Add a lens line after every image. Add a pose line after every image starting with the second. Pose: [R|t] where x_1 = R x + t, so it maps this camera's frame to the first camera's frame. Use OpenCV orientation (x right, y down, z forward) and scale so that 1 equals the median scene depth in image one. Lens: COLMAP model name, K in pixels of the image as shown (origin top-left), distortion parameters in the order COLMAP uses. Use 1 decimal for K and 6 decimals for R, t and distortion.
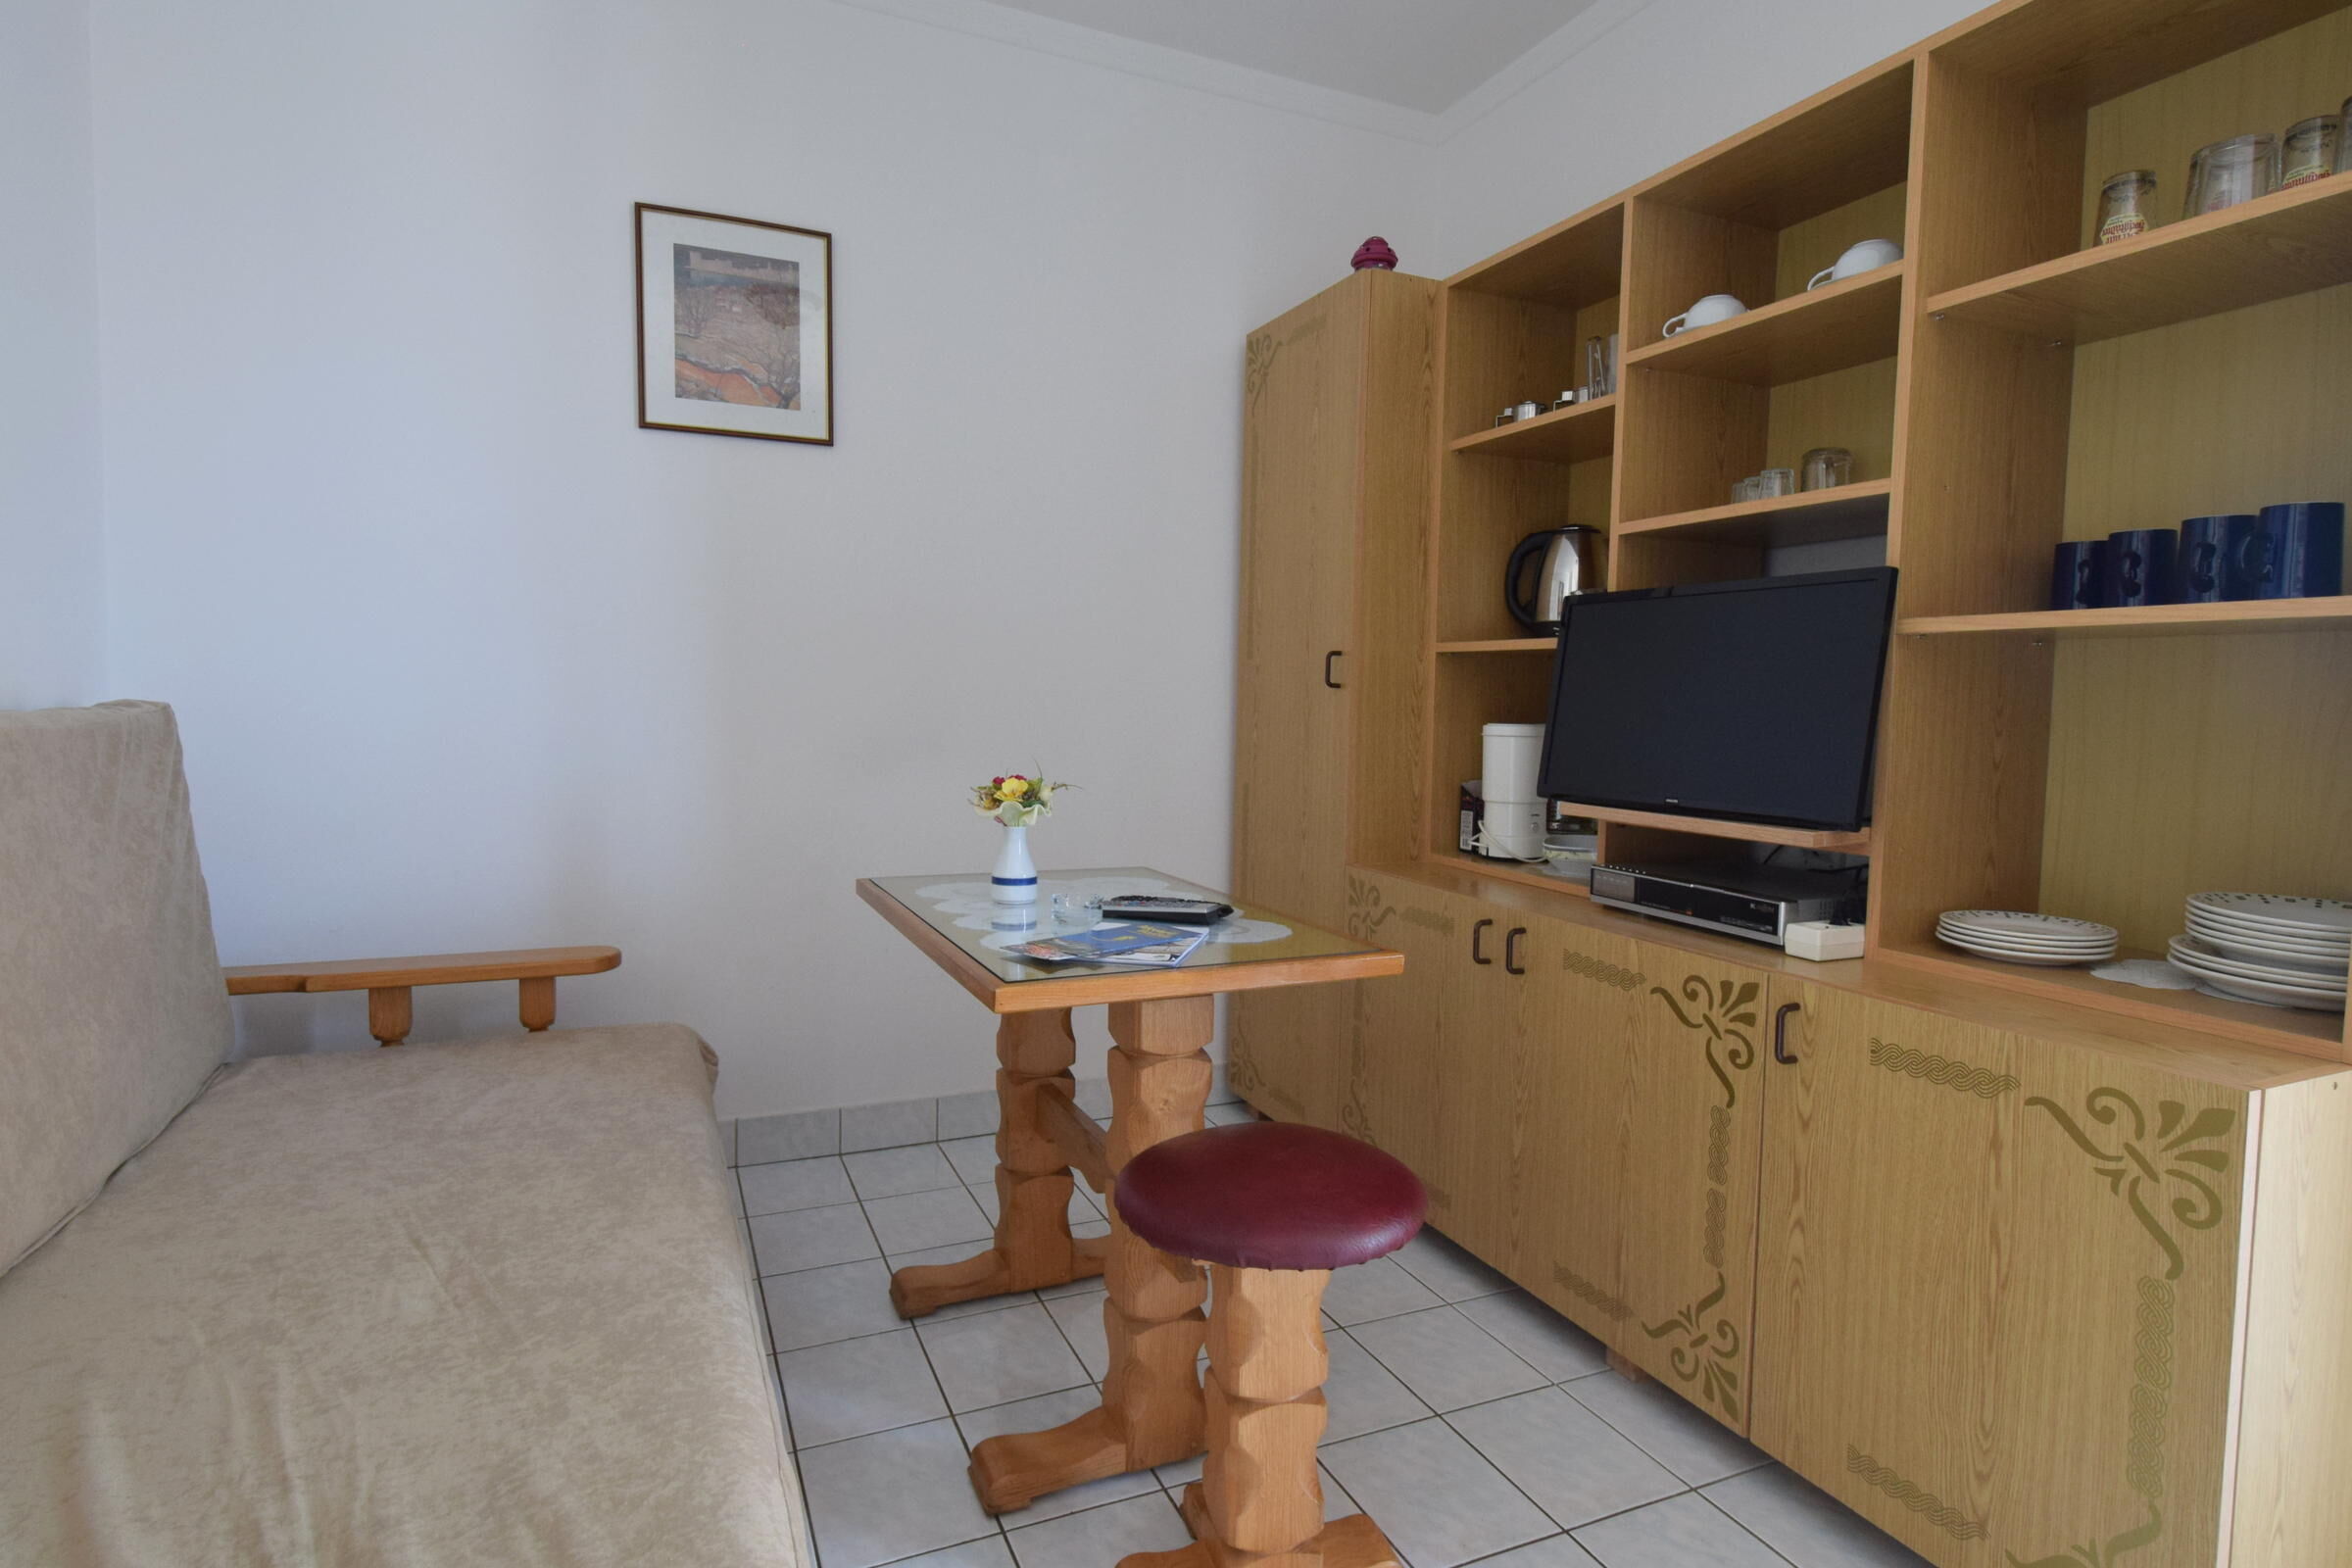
lens RADIAL K [[1239.0, 0, 1172.0], [0, 1239.0, 771.9], [0, 0, 1]] dist [-0.005069, -0.000532]
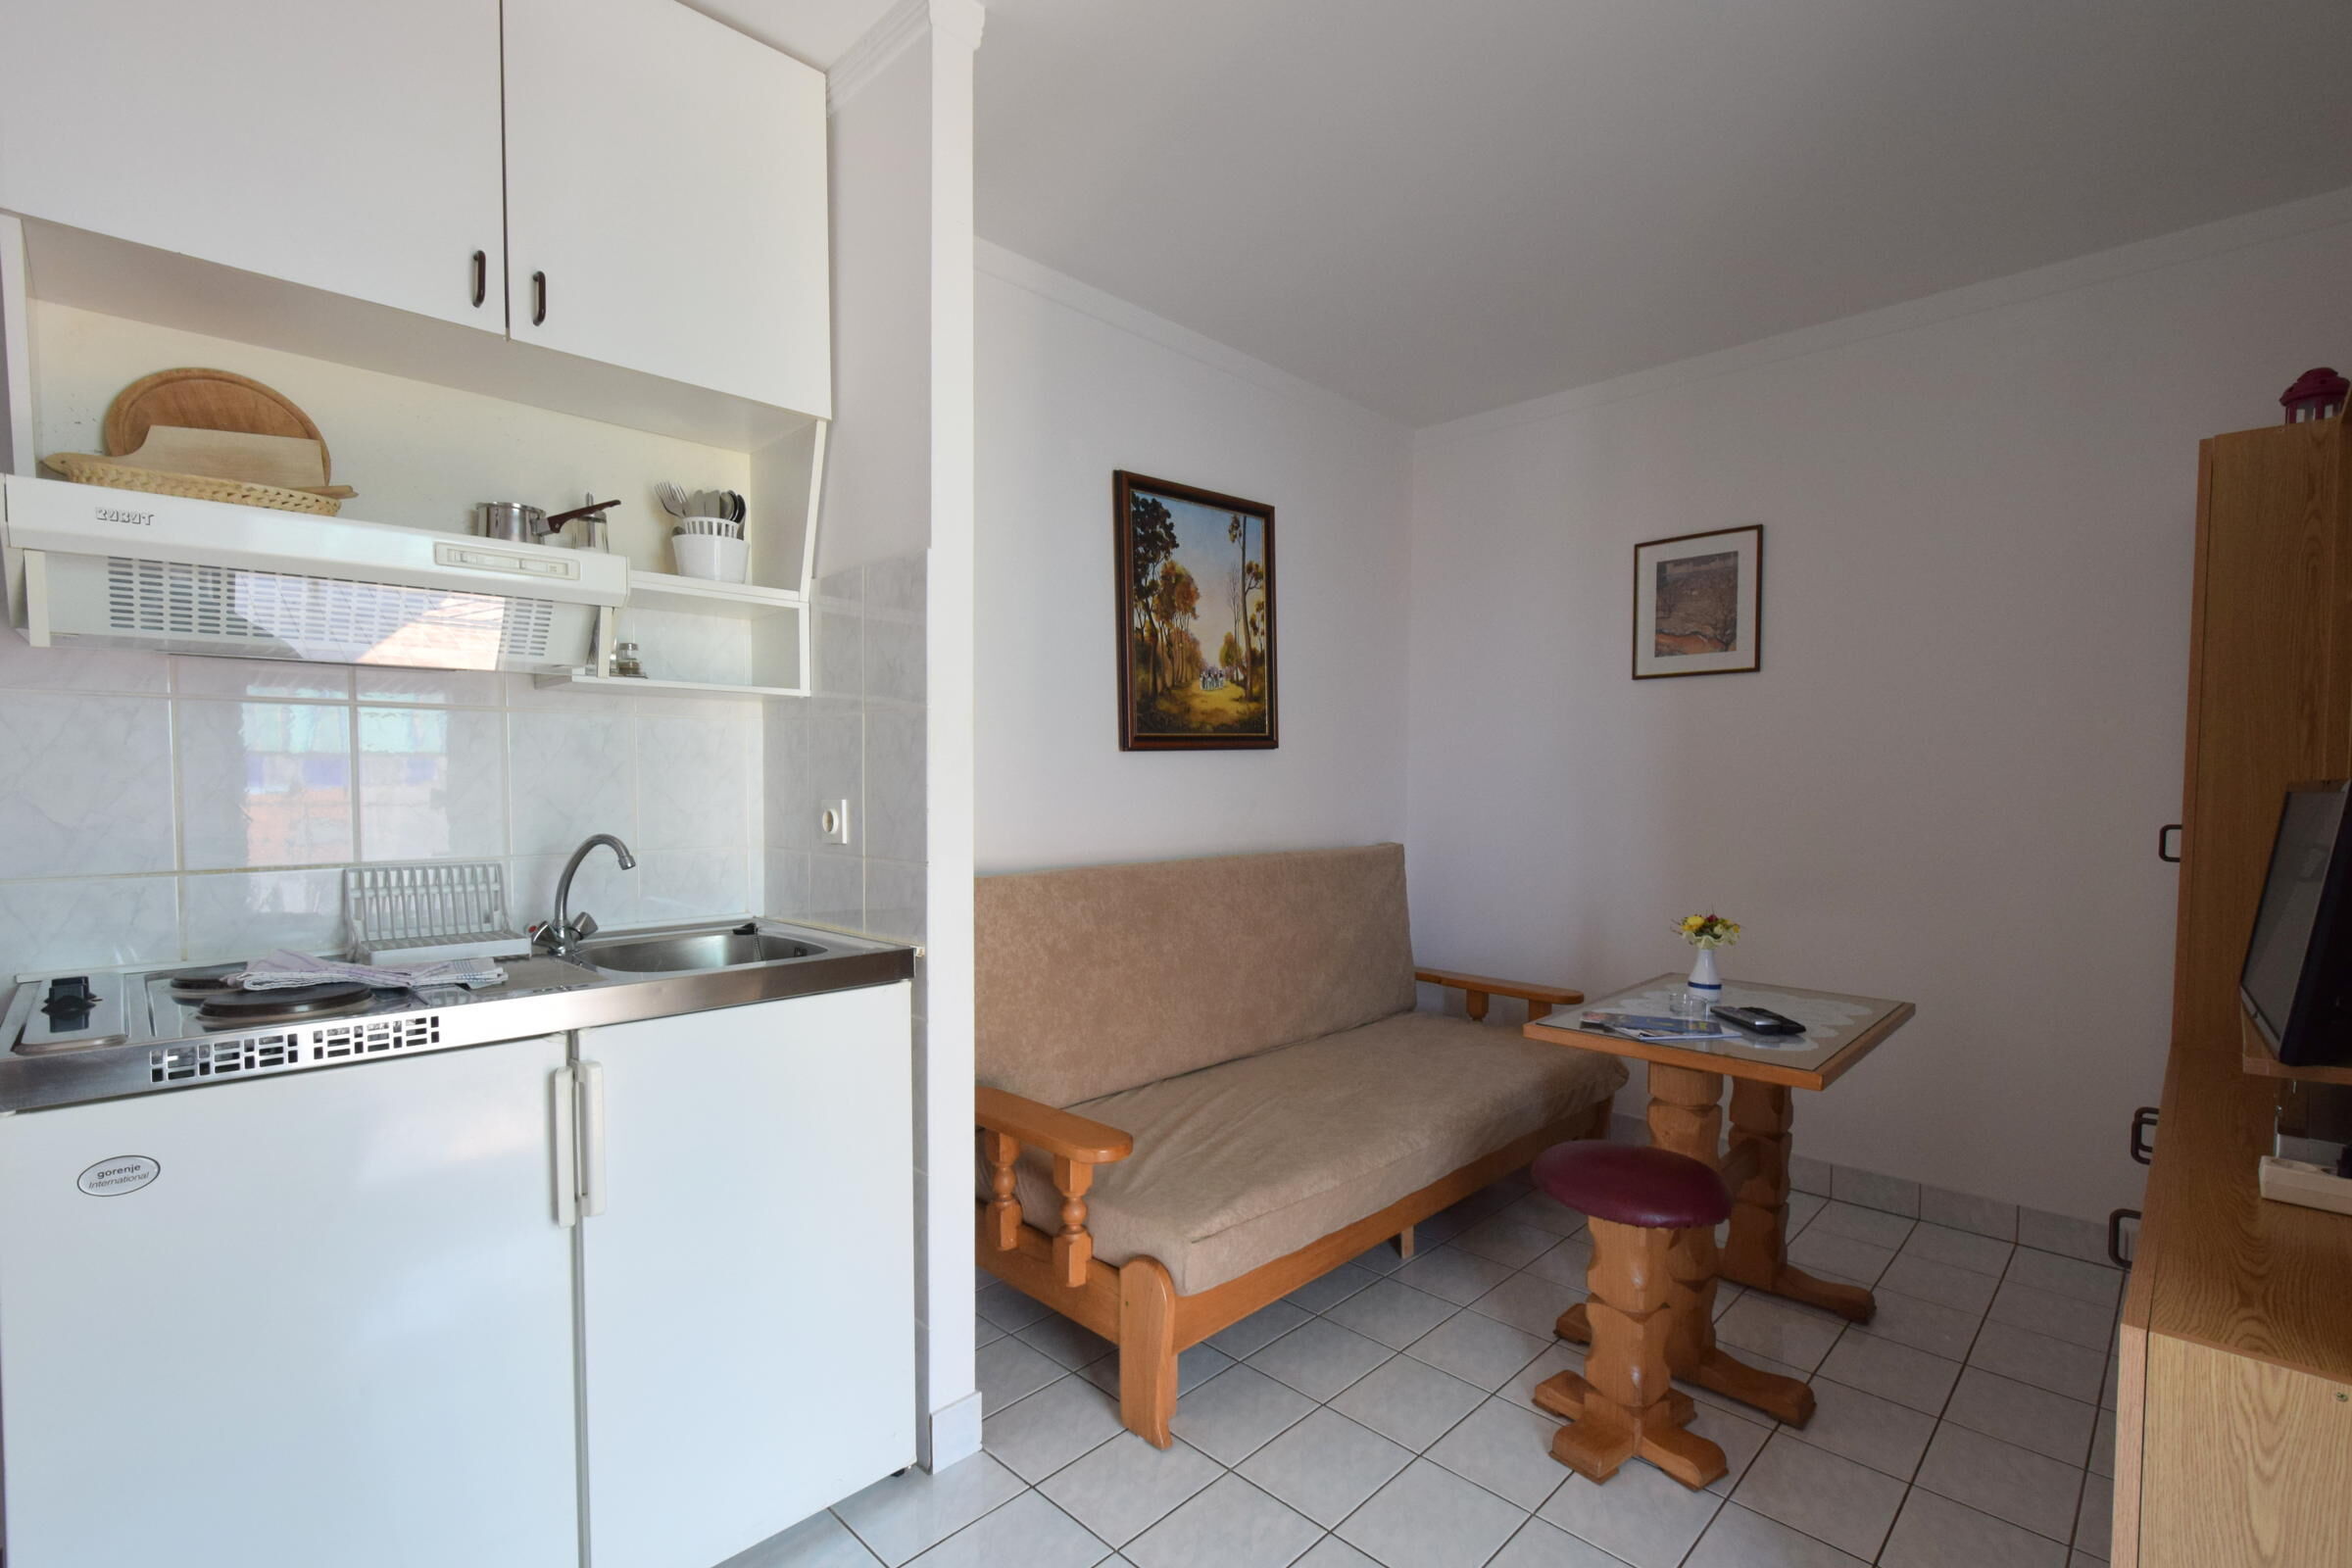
lens RADIAL K [[1041.6, 0, 1179.1], [0, 1041.6, 786.3], [0, 0, 1]] dist [0.000049, -0.000141]
pose [[0.363709, -0.011264, -0.931445, 0.627577], [-0.048043, 0.998369, -0.030834, -0.063581], [0.930273, 0.055964, 0.362575, -0.054735]]
